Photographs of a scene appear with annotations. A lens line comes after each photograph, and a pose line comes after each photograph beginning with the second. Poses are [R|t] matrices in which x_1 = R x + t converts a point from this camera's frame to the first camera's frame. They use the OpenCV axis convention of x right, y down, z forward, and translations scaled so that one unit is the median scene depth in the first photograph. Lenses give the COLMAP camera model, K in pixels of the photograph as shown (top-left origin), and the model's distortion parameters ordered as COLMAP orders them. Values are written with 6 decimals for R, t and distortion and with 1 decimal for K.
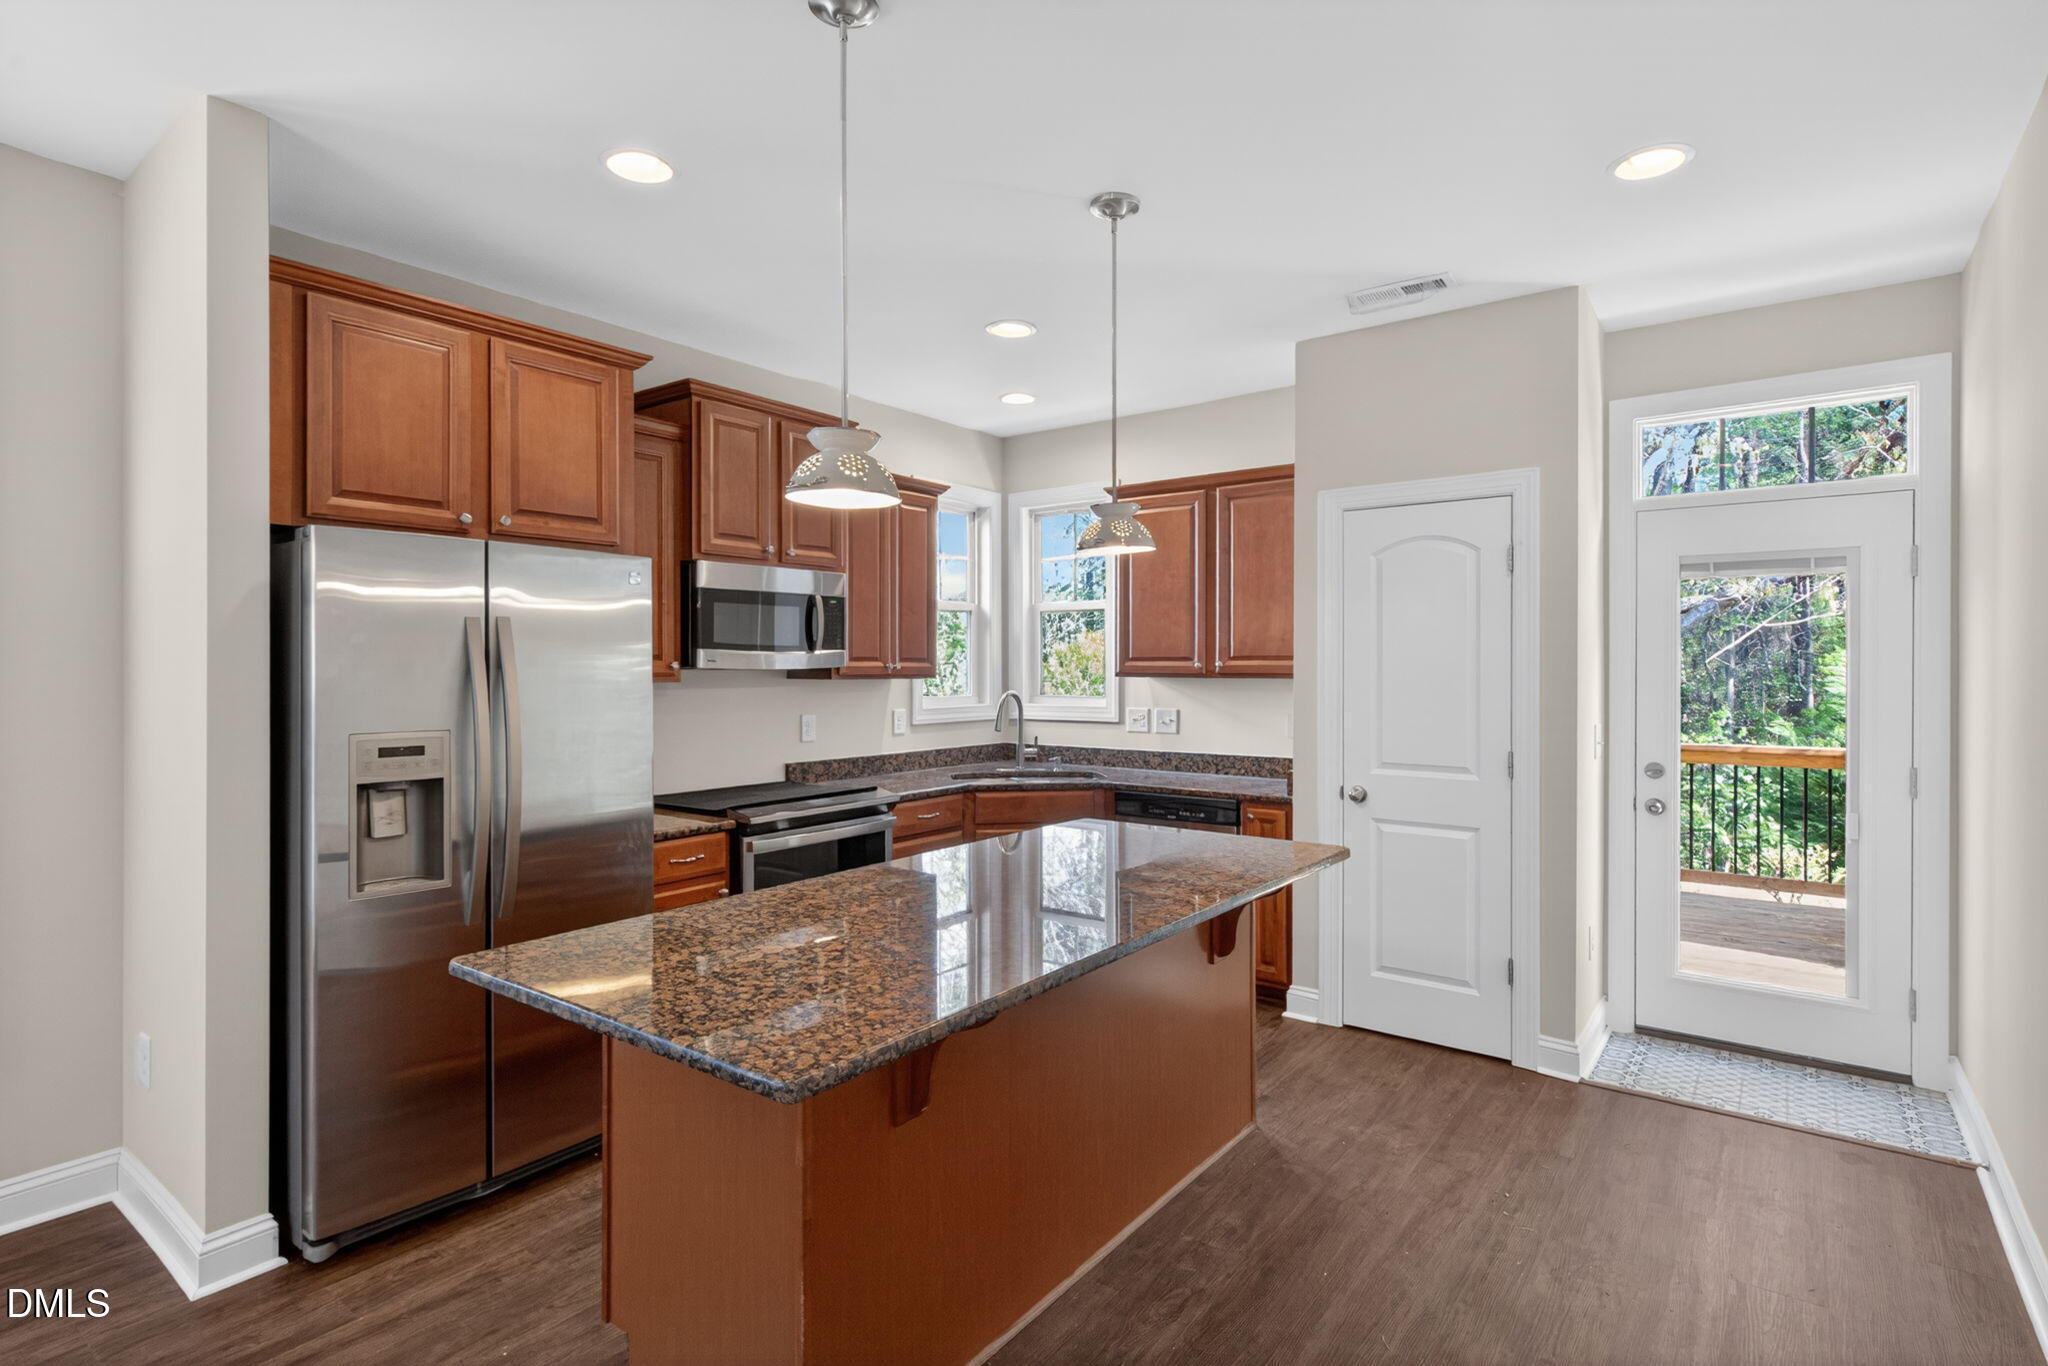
lens RADIAL K [[1061.0, 0, 988.5], [0, 1061.0, 664.1], [0, 0, 1]] dist [0.018762, -0.005466]
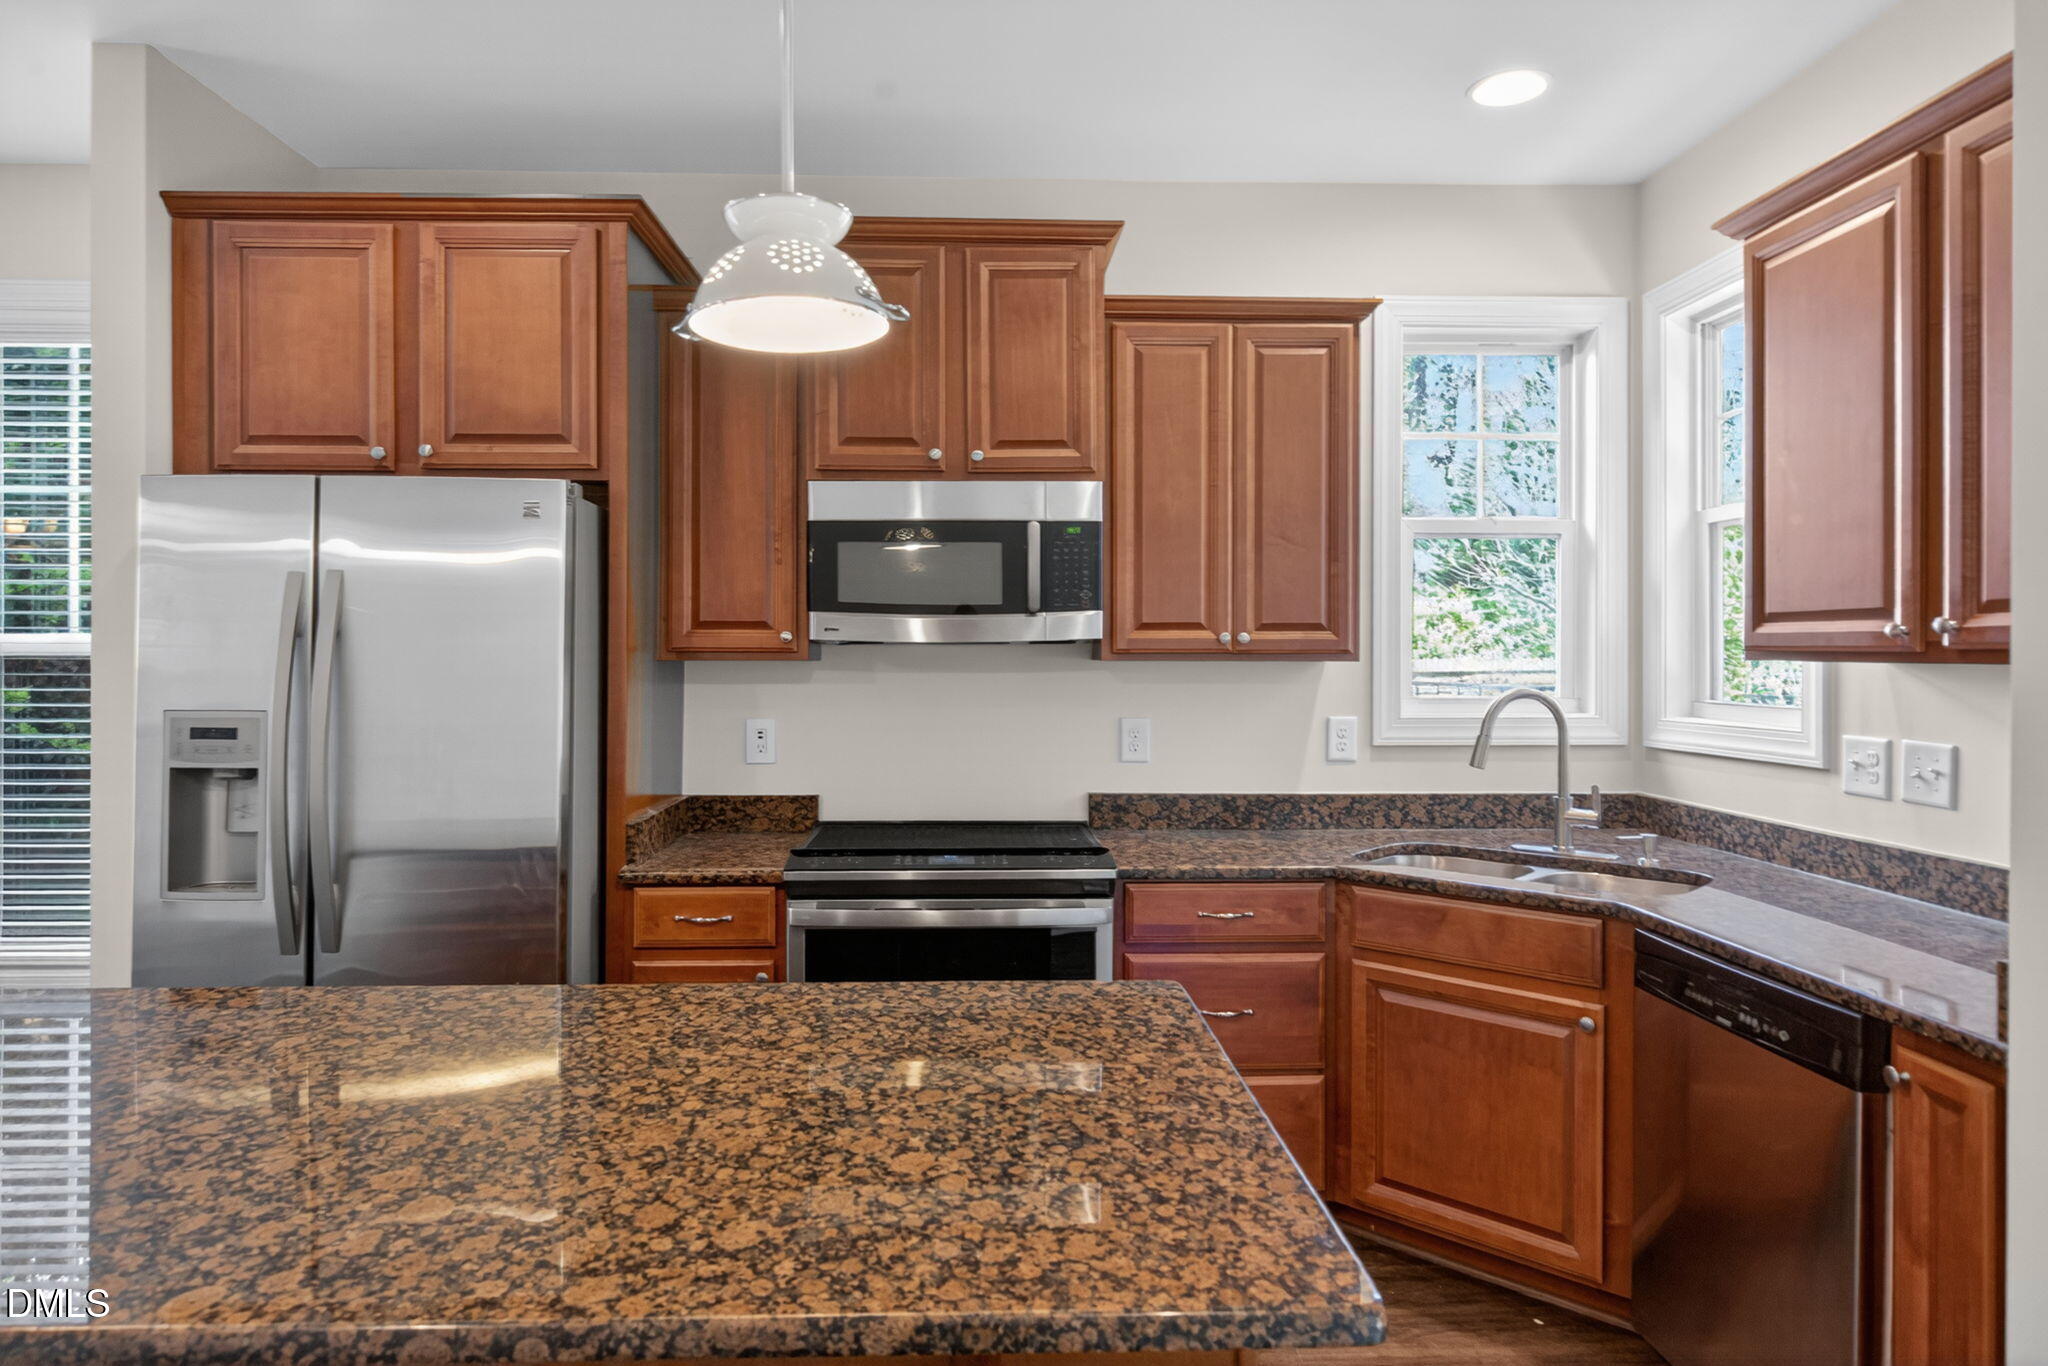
lens RADIAL K [[1239.4, 0, 972.5], [0, 1239.4, 652.2], [0, 0, 1]] dist [0.007161, -0.001147]
pose [[0.629826, 0.000107, -0.776736, 0.376750], [-0.000916, 0.999999, -0.000604, 0.011060], [0.776735, 0.001092, 0.629826, 0.536964]]
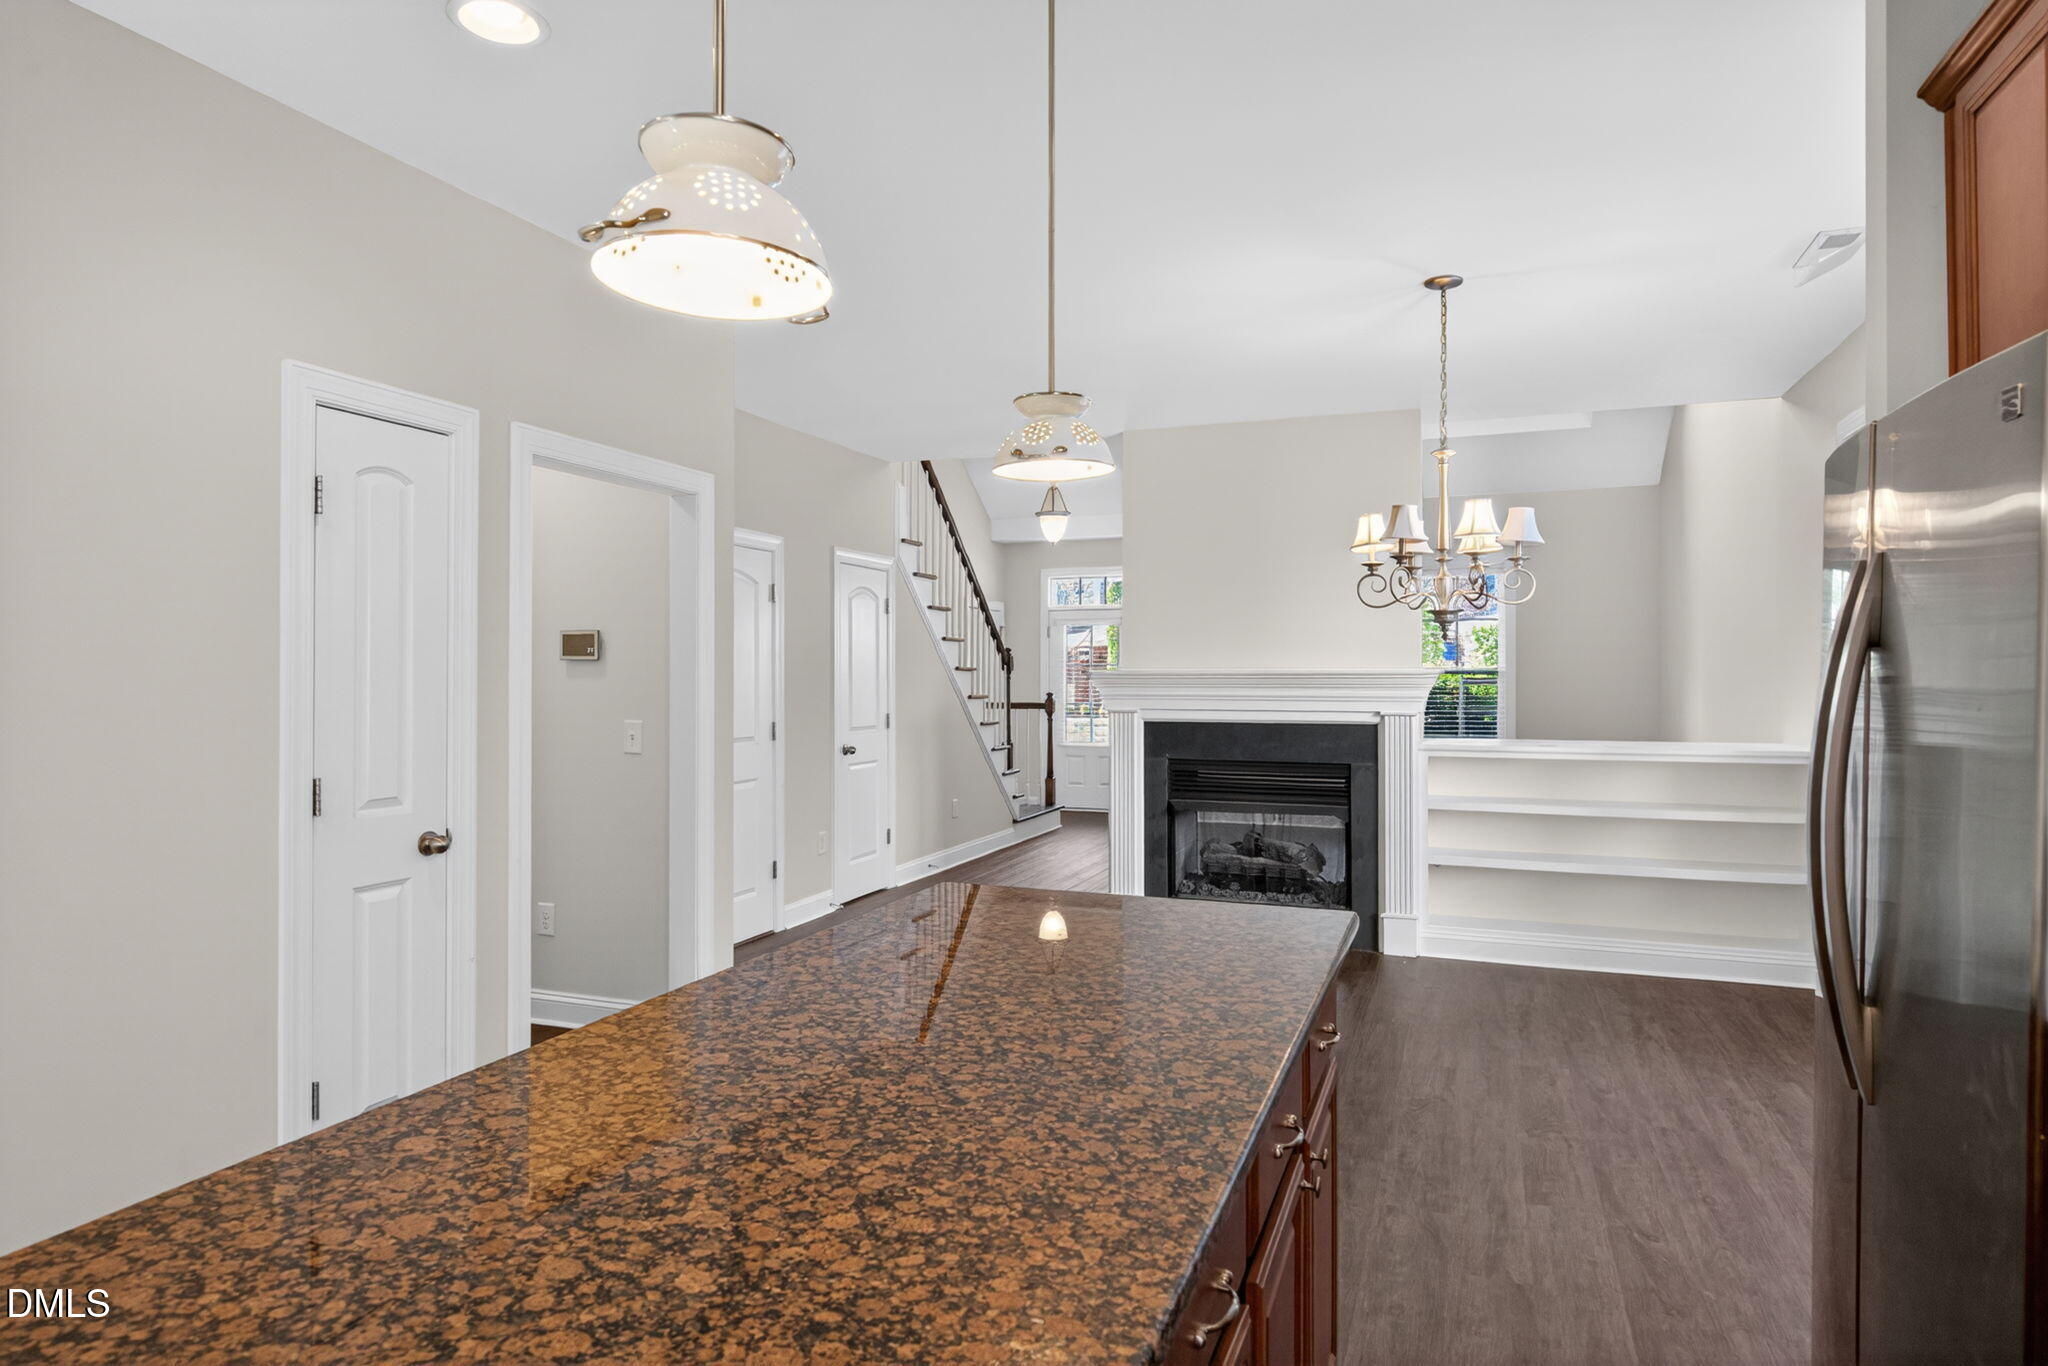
lens RADIAL K [[1204.6, 0, 1012.1], [0, 1204.6, 669.5], [0, 0, 1]] dist [0.006700, 0.000724]
pose [[-0.958587, 0.002379, -0.284790, 0.090919], [0.003823, 0.999983, -0.004513, 0.013048], [0.284774, -0.005415, -0.958579, 0.996732]]
